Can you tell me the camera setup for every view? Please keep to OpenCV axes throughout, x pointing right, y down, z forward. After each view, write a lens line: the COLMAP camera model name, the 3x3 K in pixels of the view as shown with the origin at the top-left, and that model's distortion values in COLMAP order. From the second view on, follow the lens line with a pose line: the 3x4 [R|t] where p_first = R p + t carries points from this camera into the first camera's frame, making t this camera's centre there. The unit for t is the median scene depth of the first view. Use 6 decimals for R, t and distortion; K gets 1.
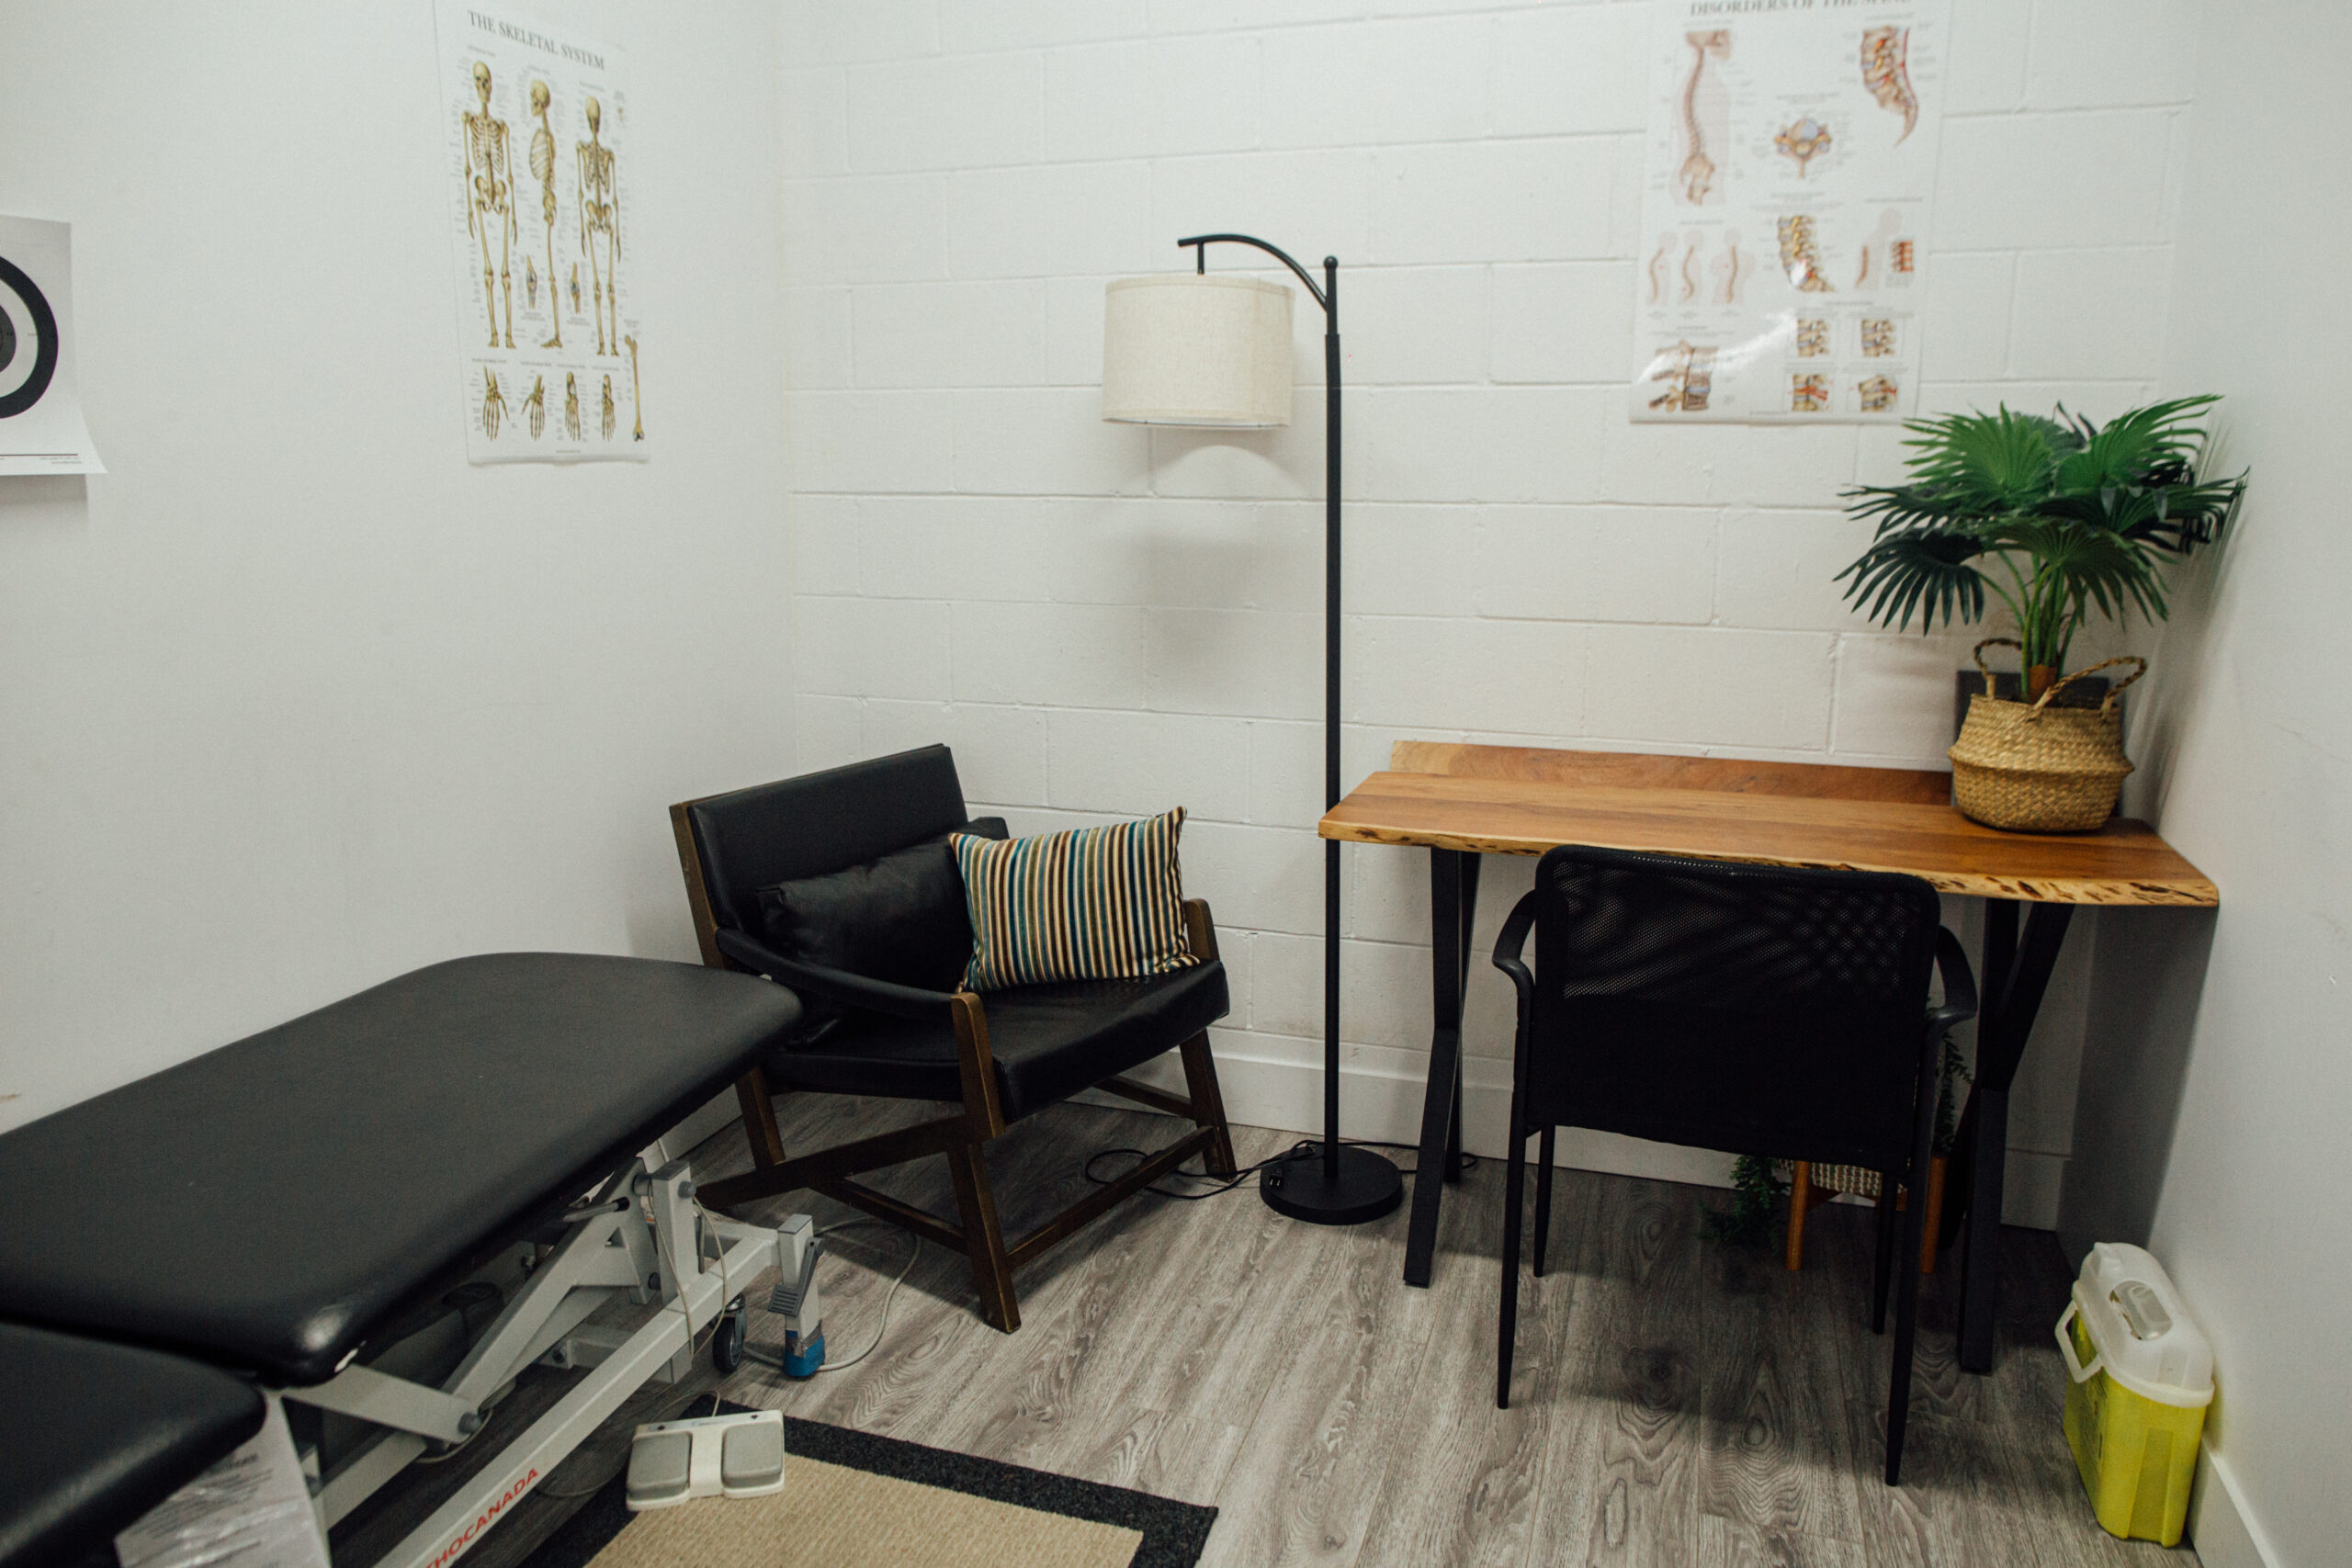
lens RADIAL K [[1596.6, 0, 1177.6], [0, 1596.6, 784.4], [0, 0, 1]] dist [-0.039475, 0.020046]
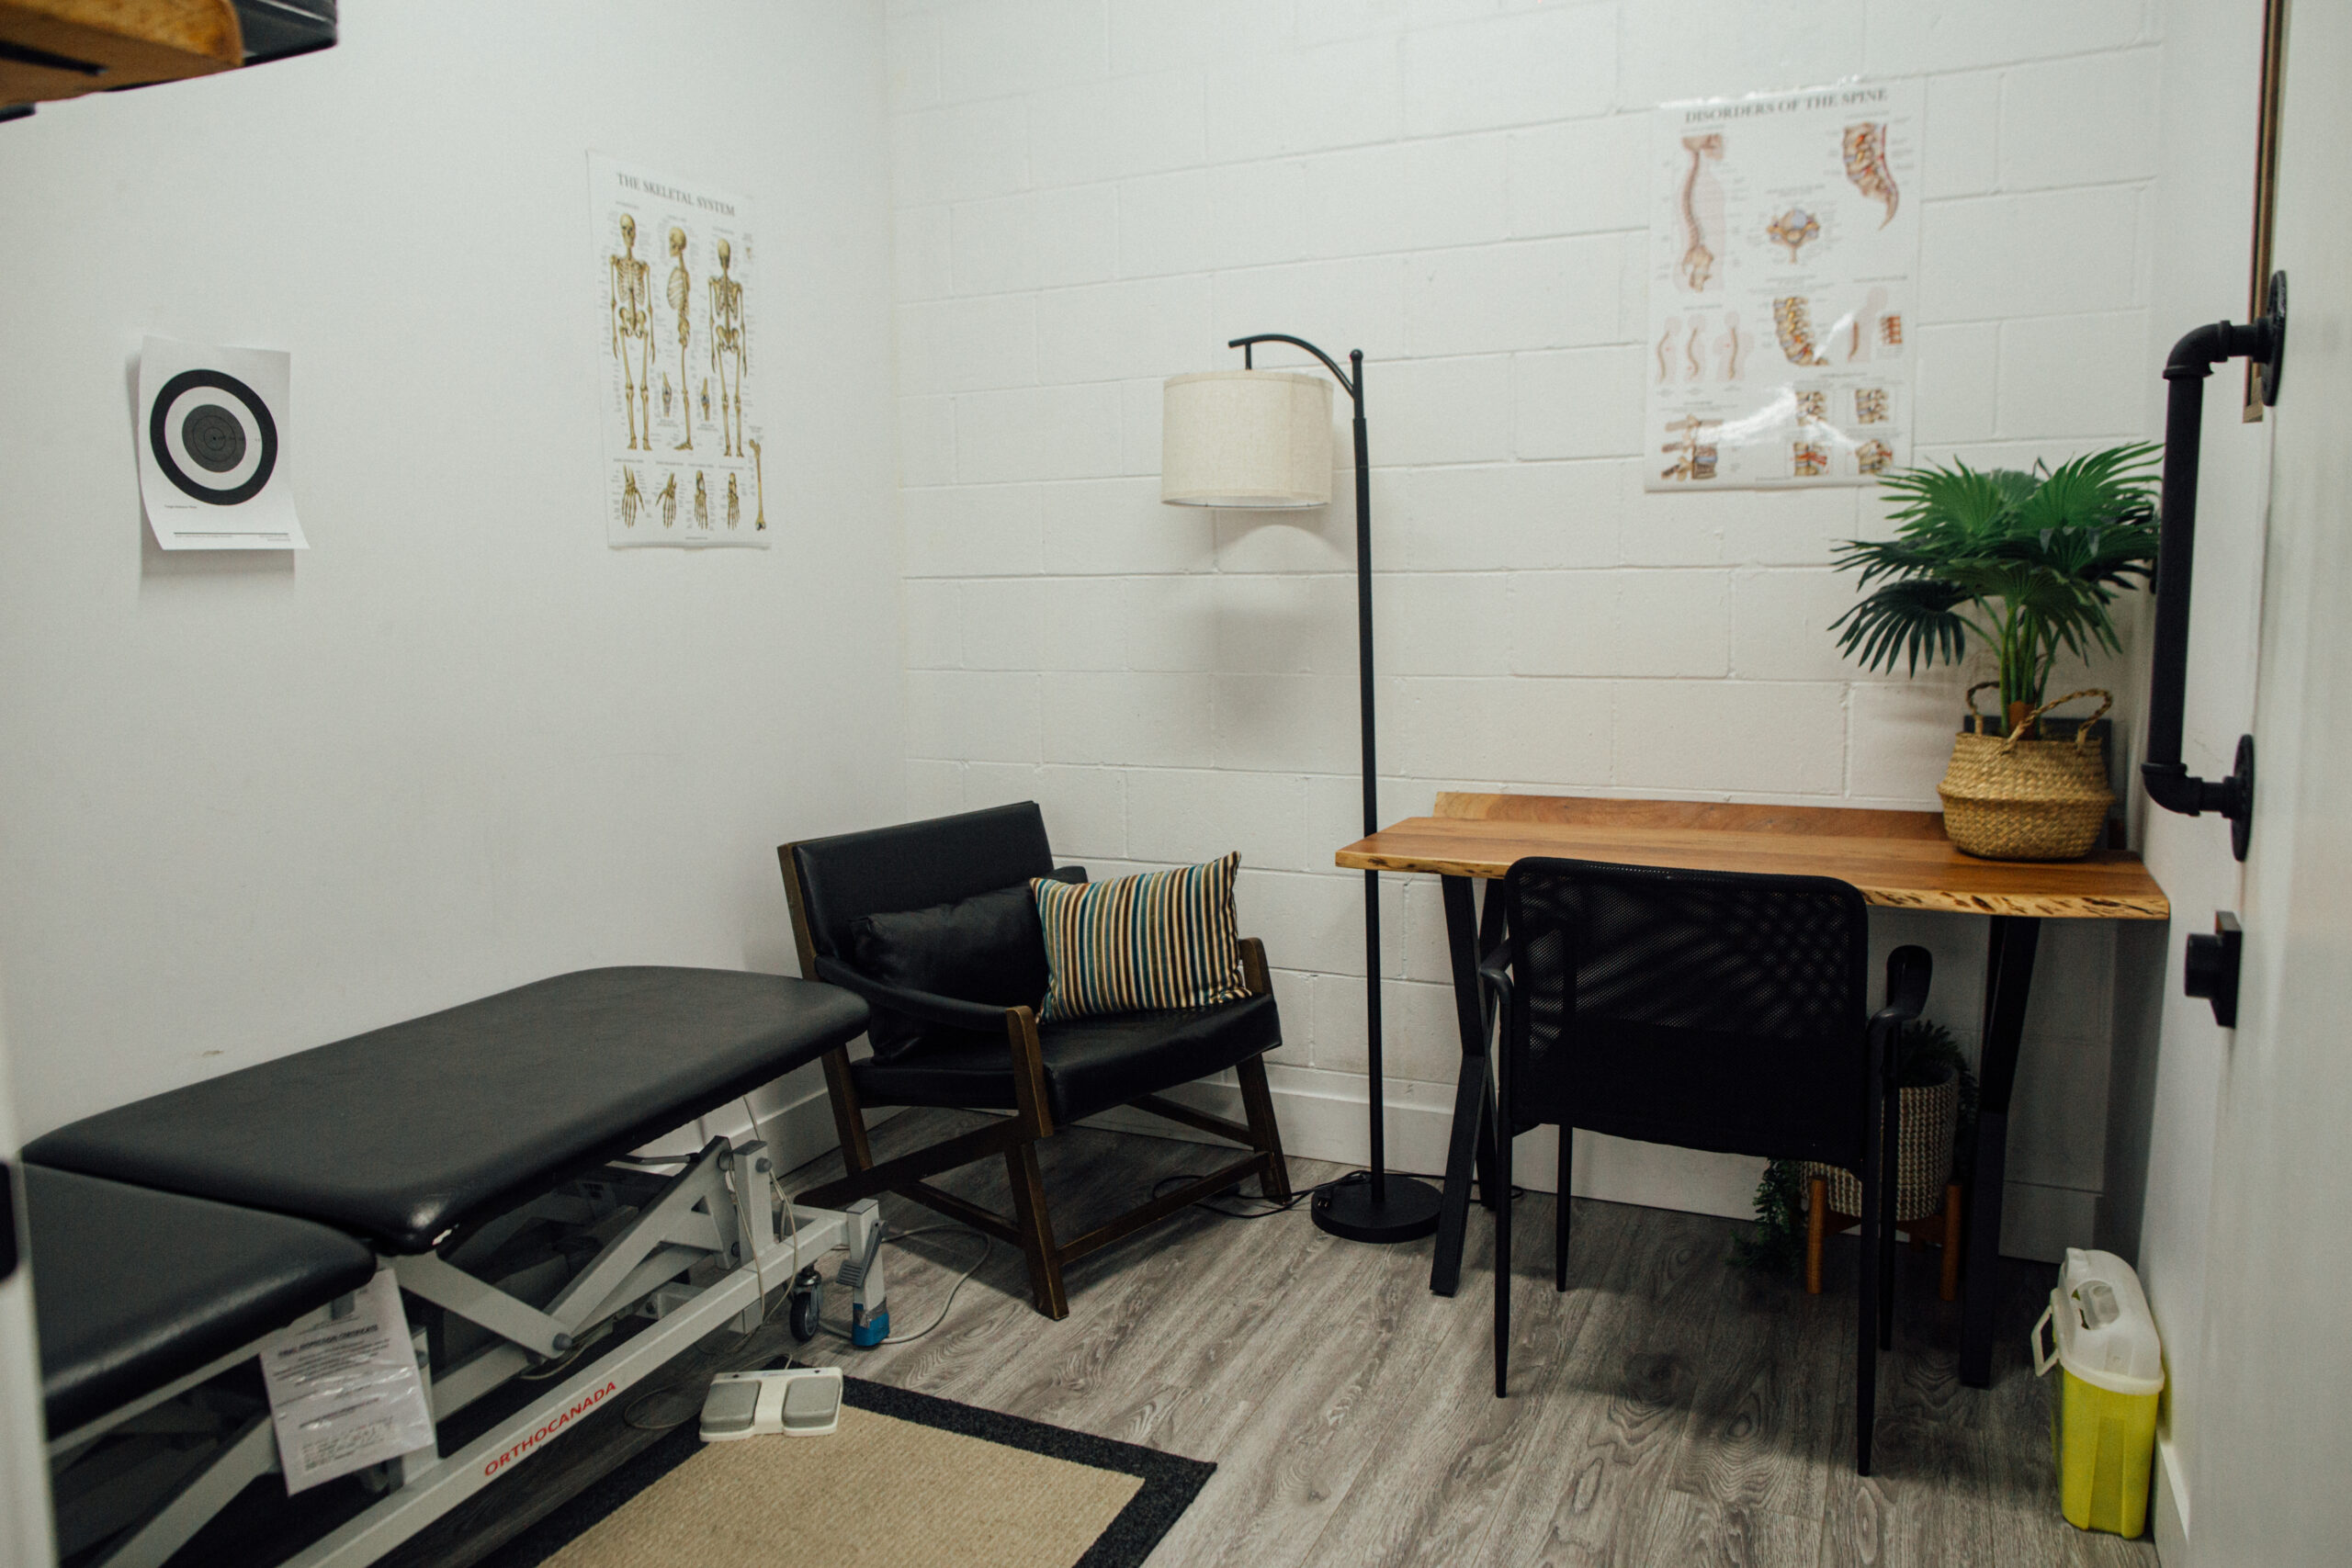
lens RADIAL K [[1596.6, 0, 1177.6], [0, 1596.6, 781.9], [0, 0, 1]] dist [-0.039475, 0.020046]
pose [[0.992980, -0.004536, -0.118192, 0.108929], [-0.004106, 0.997340, -0.072774, 0.054915], [0.118208, 0.072749, 0.990320, -0.104394]]
